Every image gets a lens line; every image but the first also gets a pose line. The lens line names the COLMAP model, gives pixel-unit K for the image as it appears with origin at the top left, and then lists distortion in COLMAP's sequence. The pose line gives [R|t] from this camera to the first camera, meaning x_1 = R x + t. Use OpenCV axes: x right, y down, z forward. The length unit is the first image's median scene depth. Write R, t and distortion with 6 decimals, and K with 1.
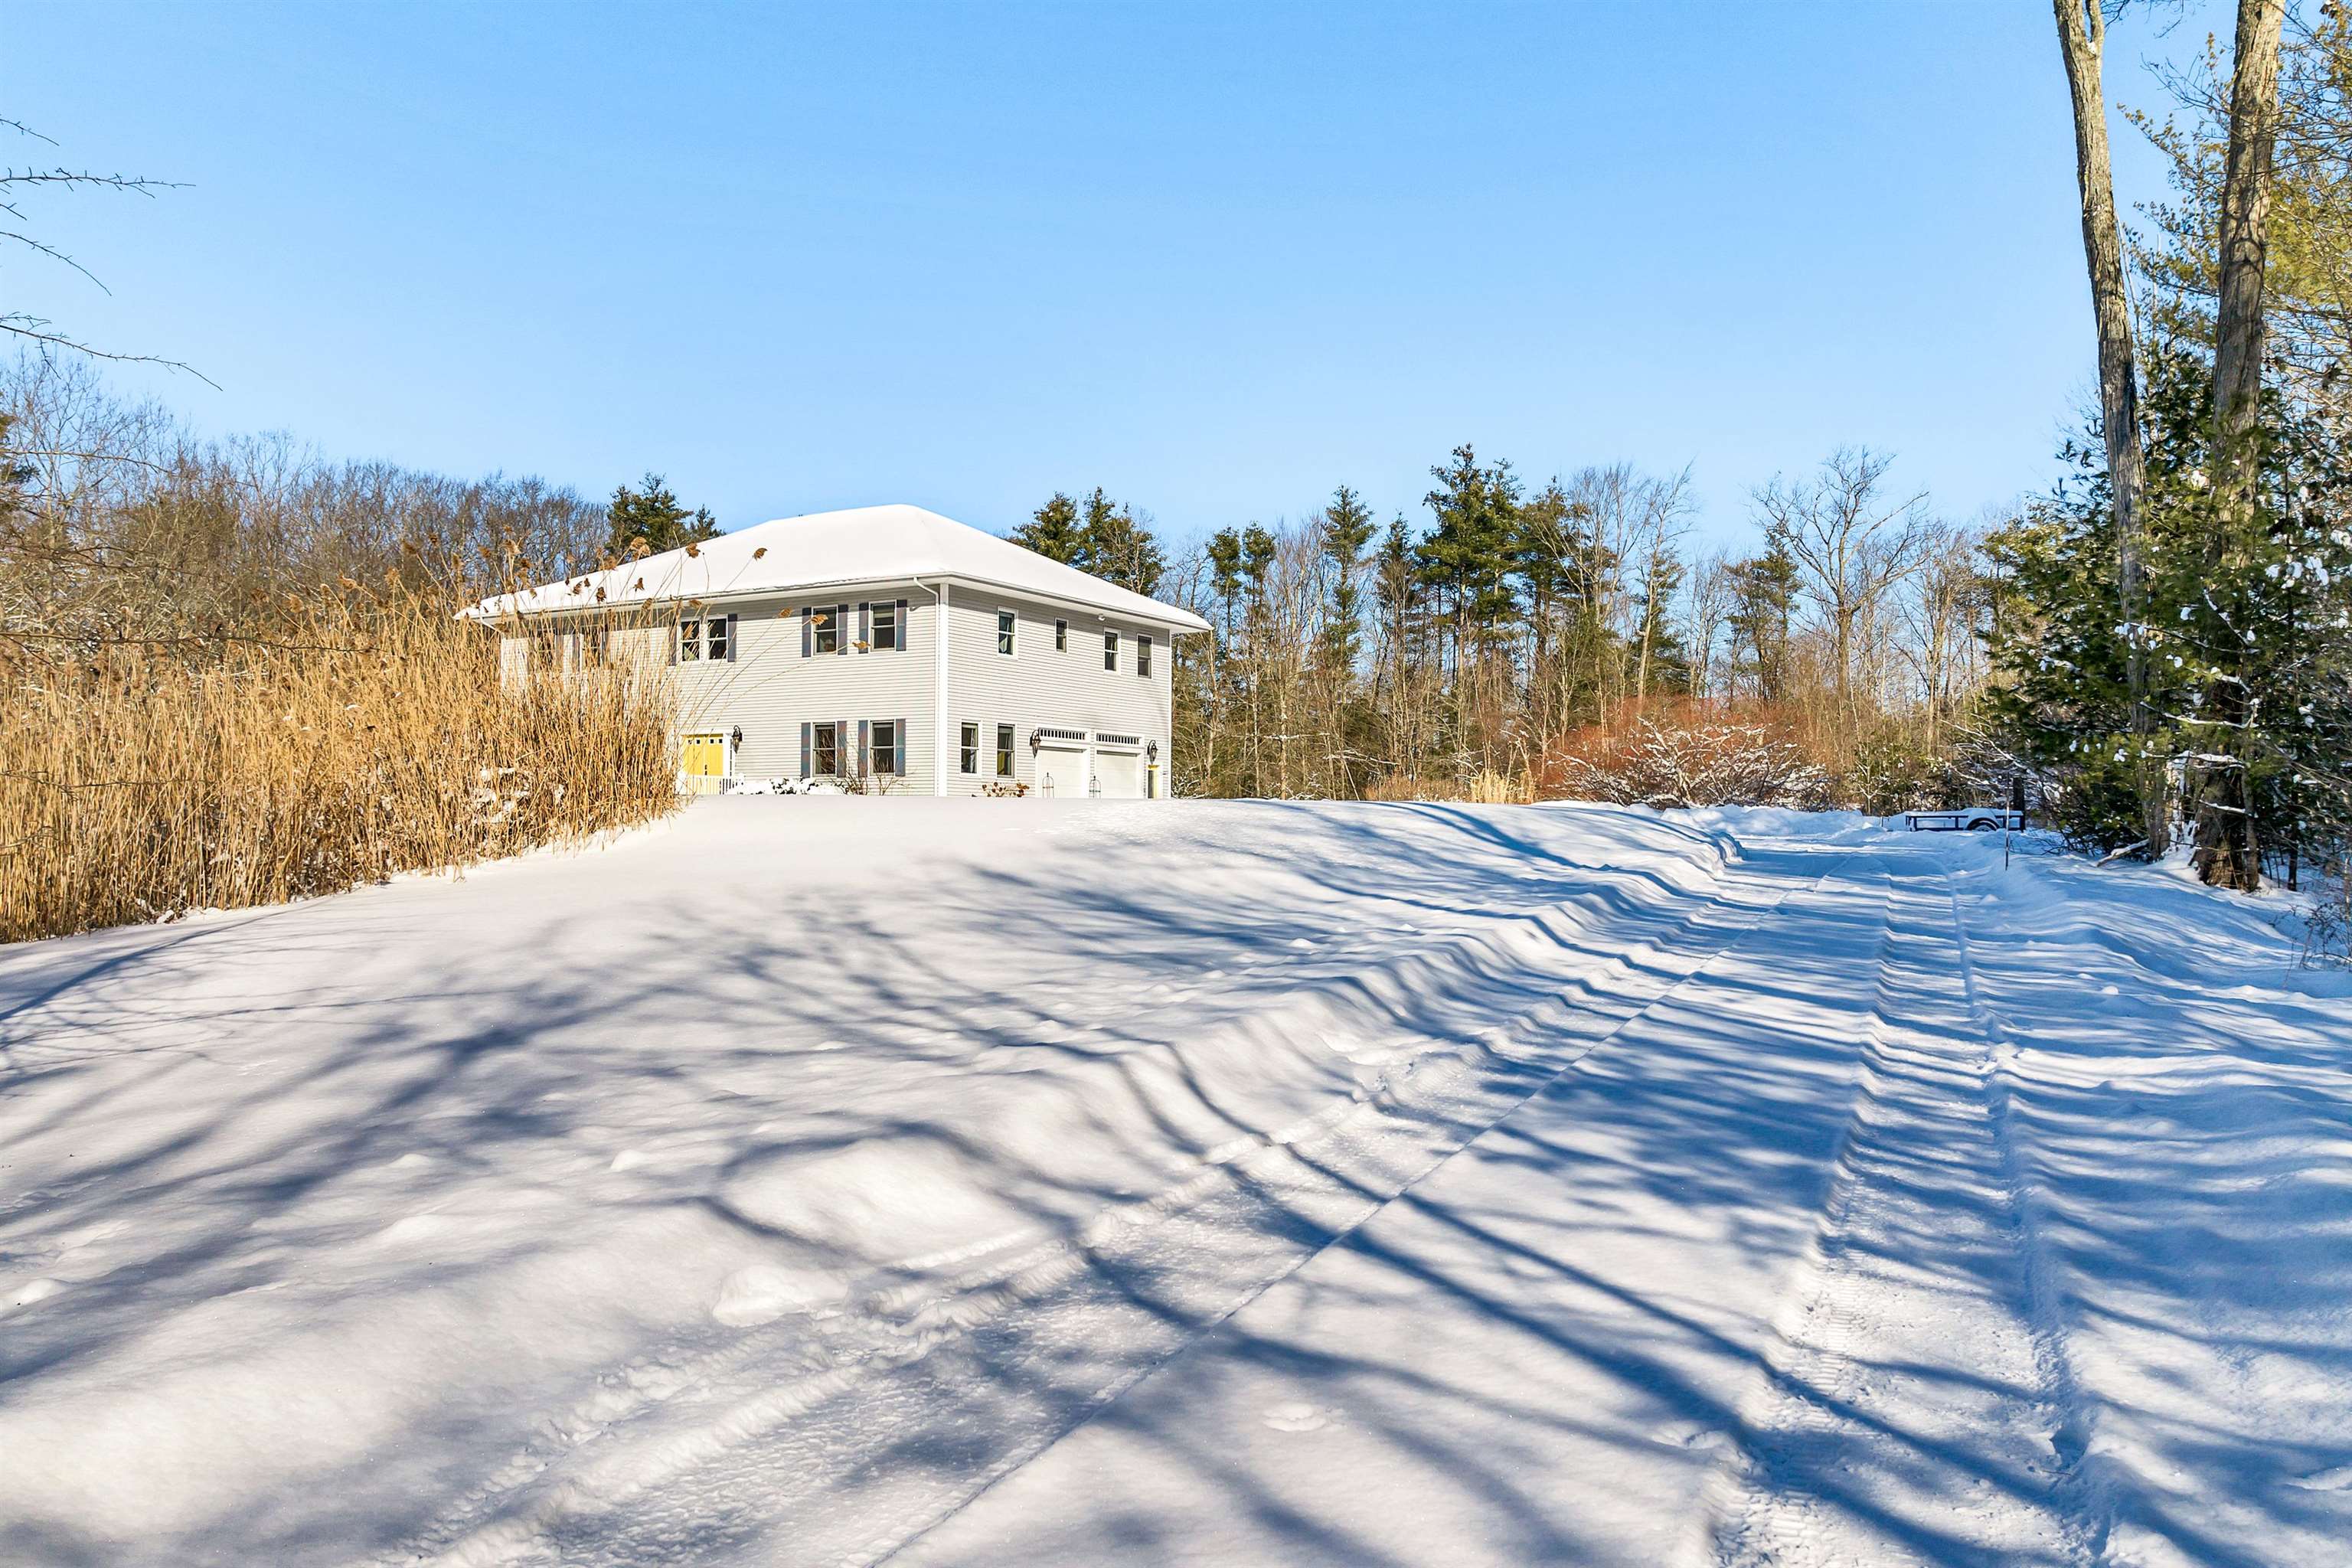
lens RADIAL K [[1676.4, 0, 1198.6], [0, 1676.4, 782.7], [0, 0, 1]] dist [-0.034781, 0.003638]
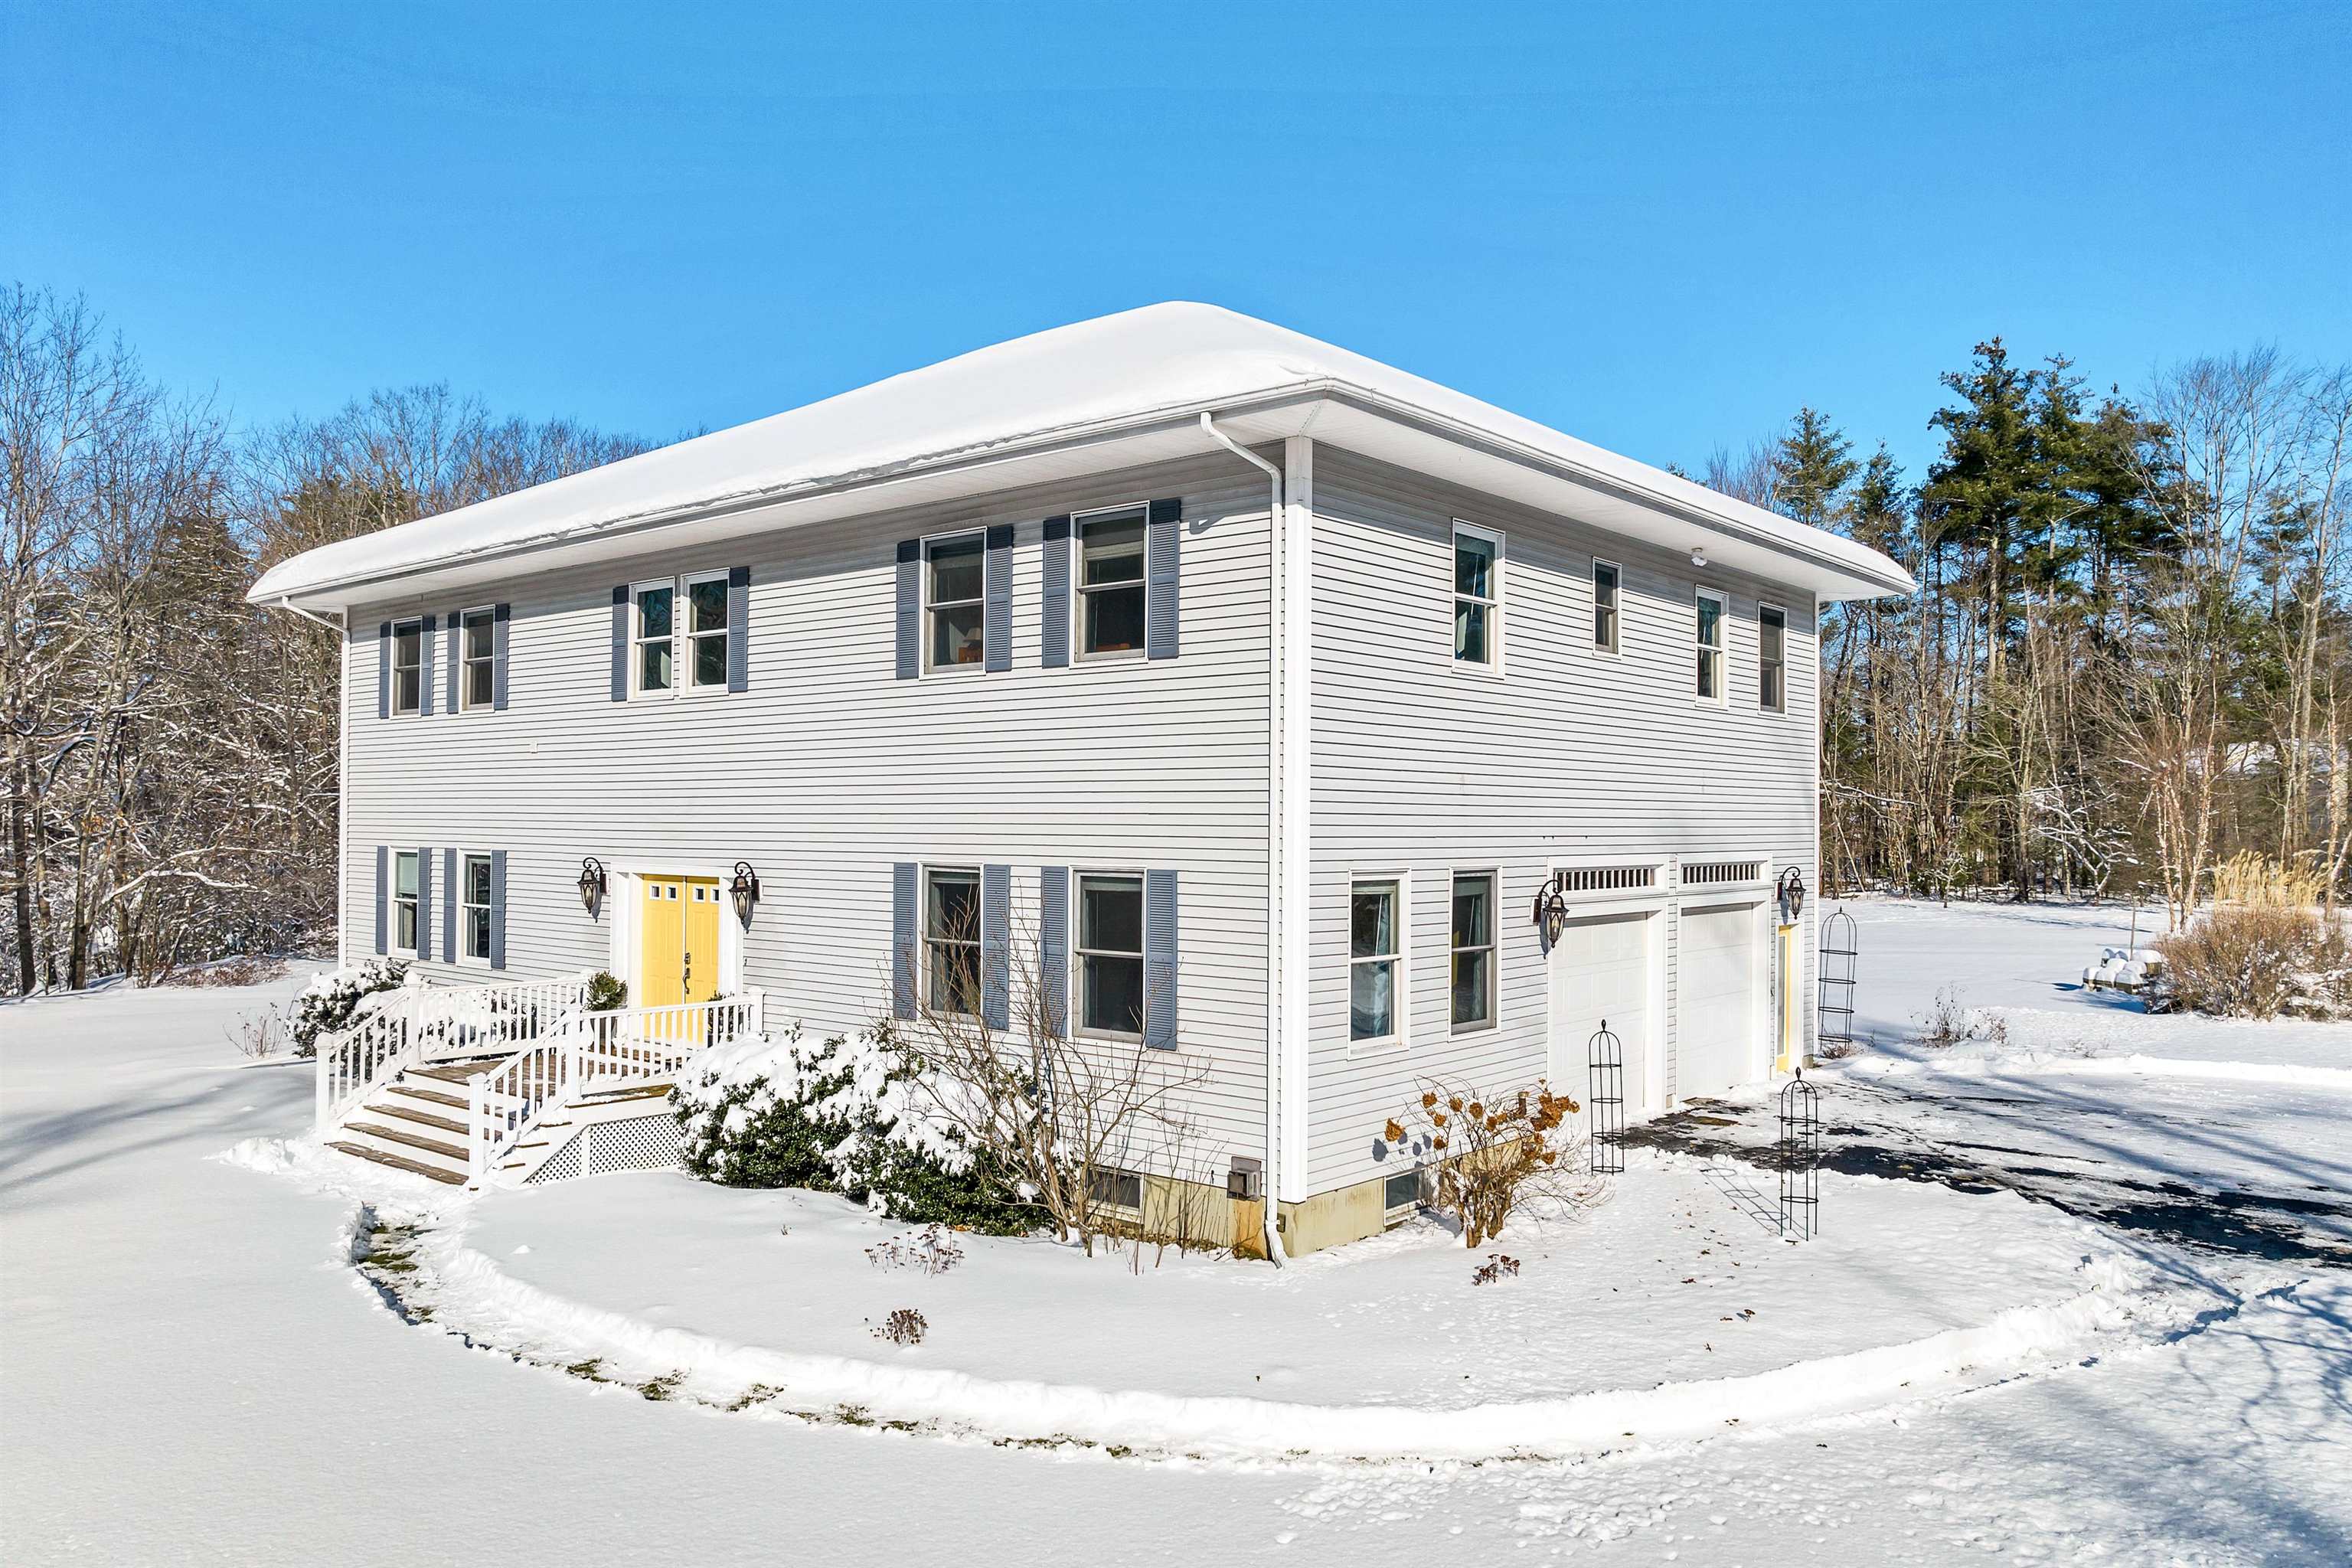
lens RADIAL K [[1676.4, 0, 1170.8], [0, 1676.4, 792.6], [0, 0, 1]] dist [-0.034781, 0.003638]
pose [[0.981530, -0.000830, -0.191306, -0.108375], [0.002569, 0.999958, 0.008841, -0.052679], [0.191290, -0.009169, 0.981491, 0.645477]]
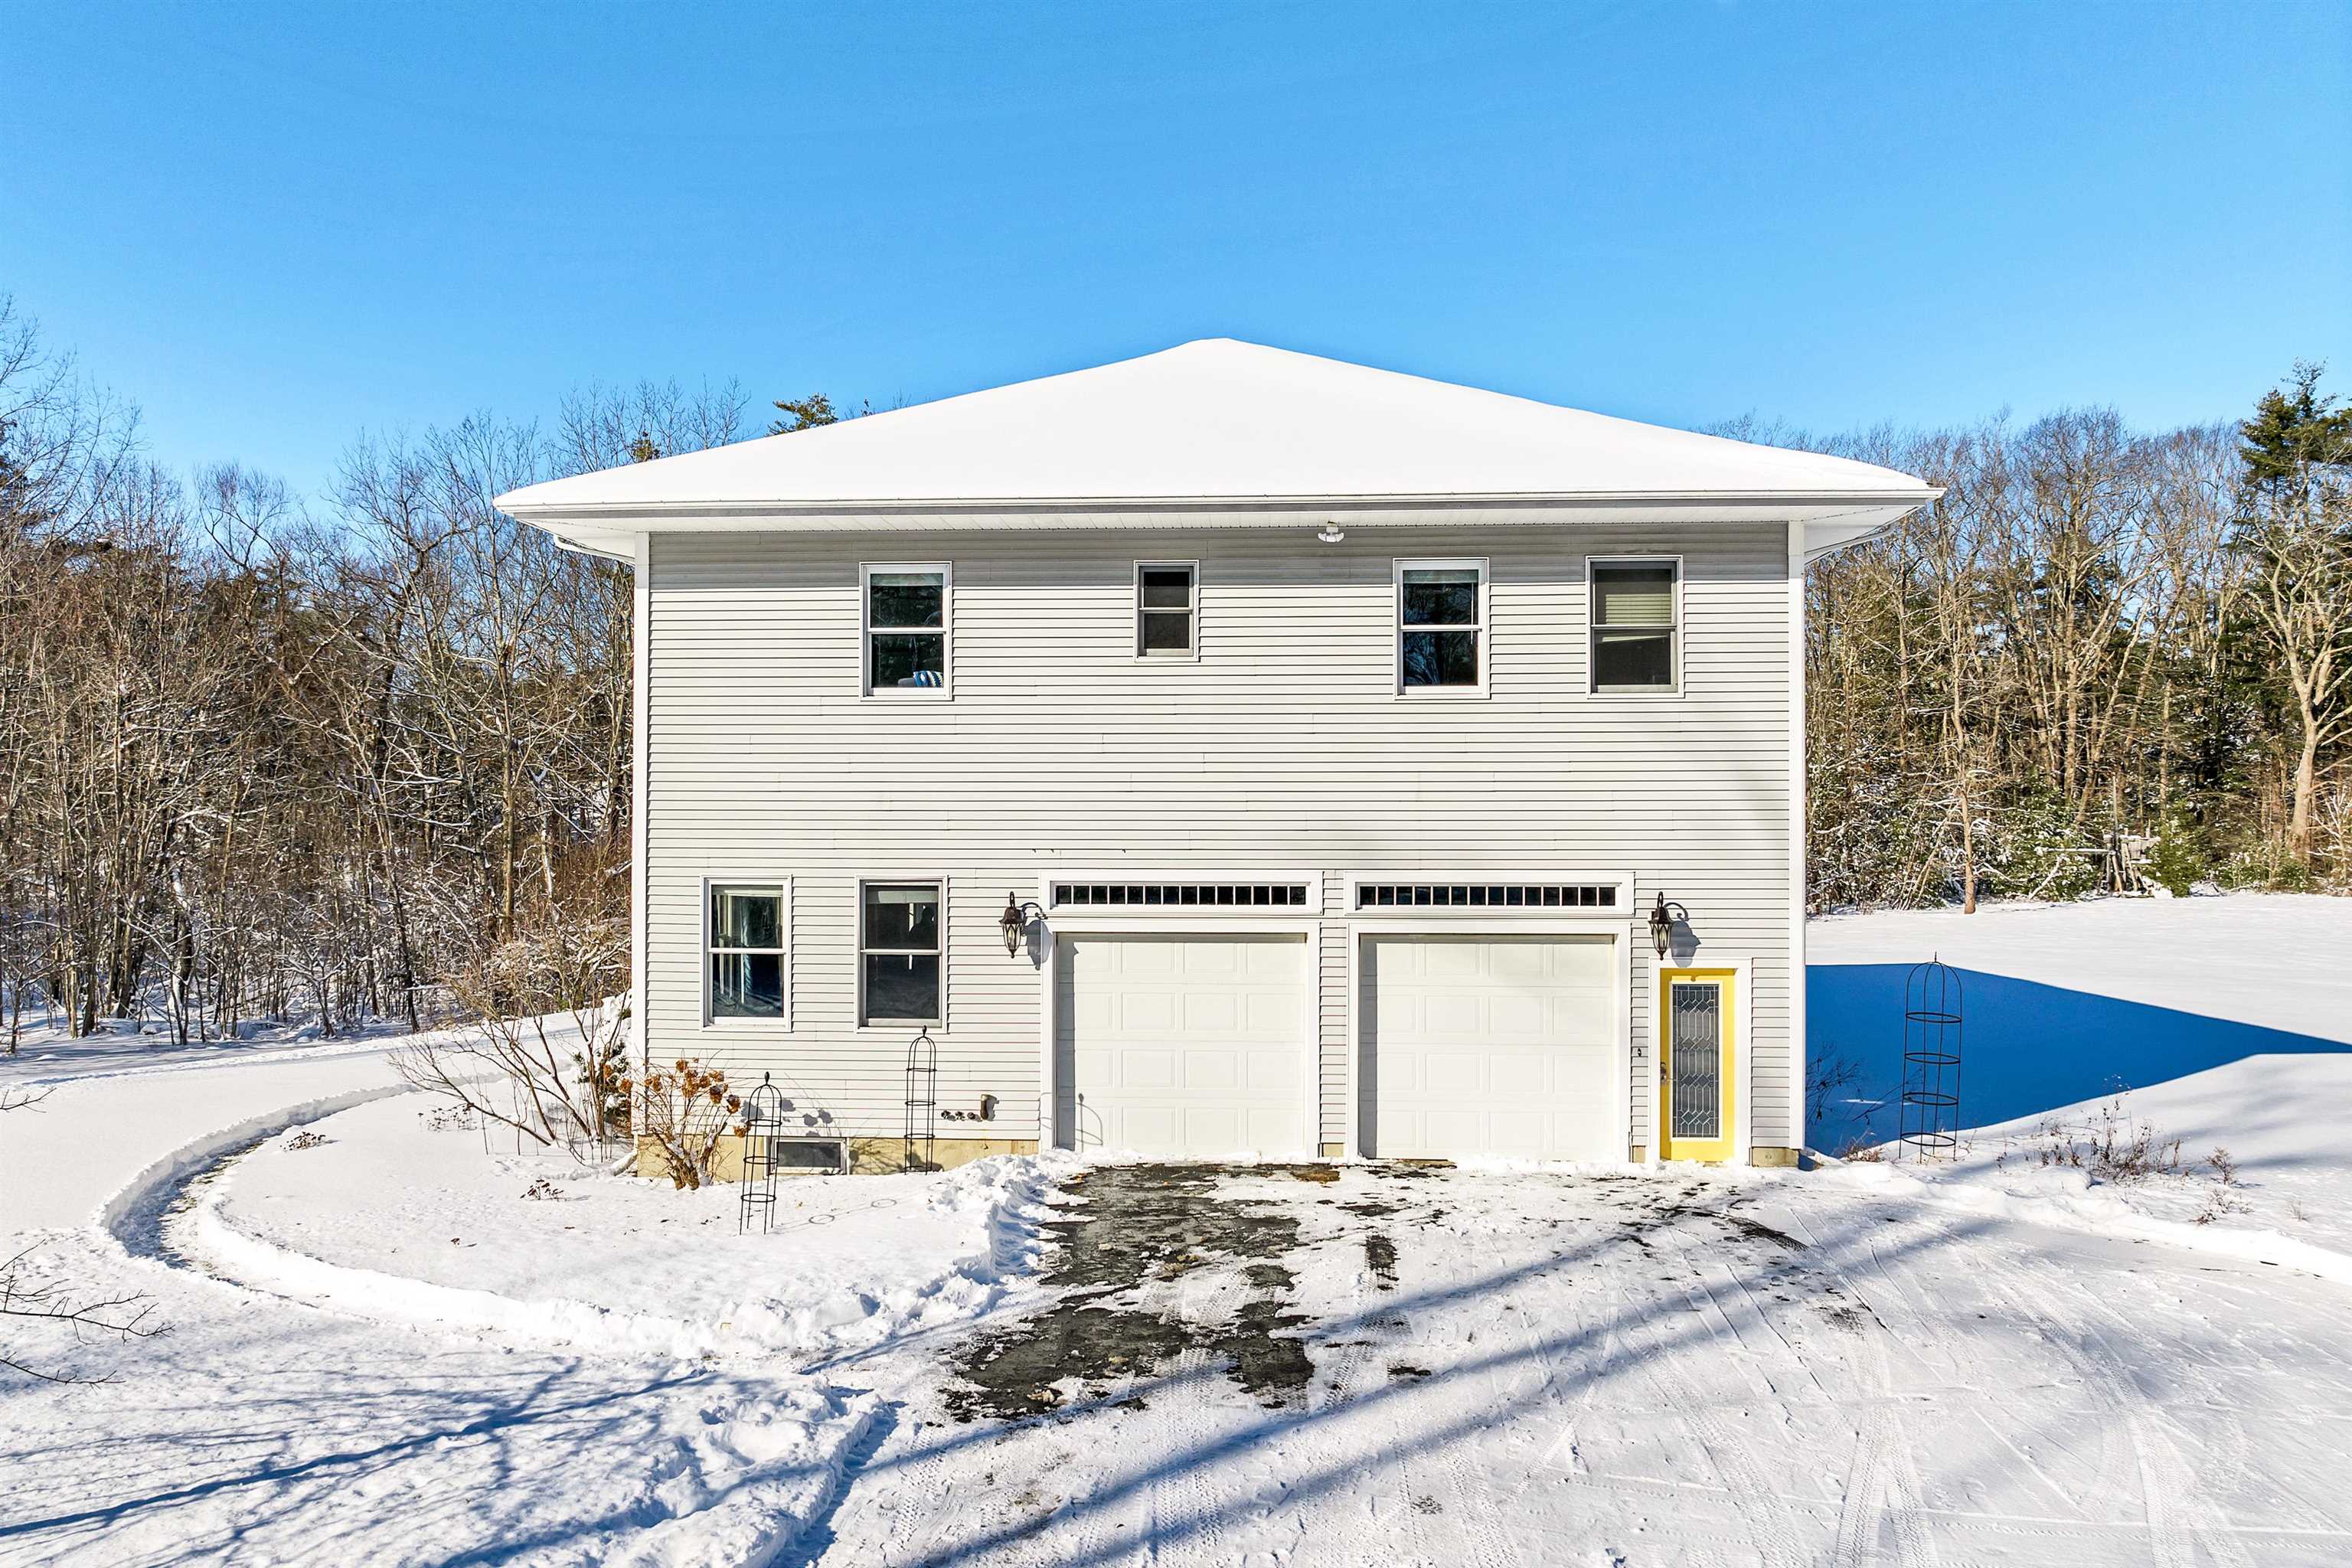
lens RADIAL K [[1676.4, 0, 1171.6], [0, 1676.4, 793.2], [0, 0, 1]] dist [-0.034781, 0.003638]
pose [[0.436617, -0.015683, -0.899511, 0.235262], [0.024362, 0.999687, -0.005604, -0.049561], [0.899317, -0.019467, 0.436863, 0.875345]]
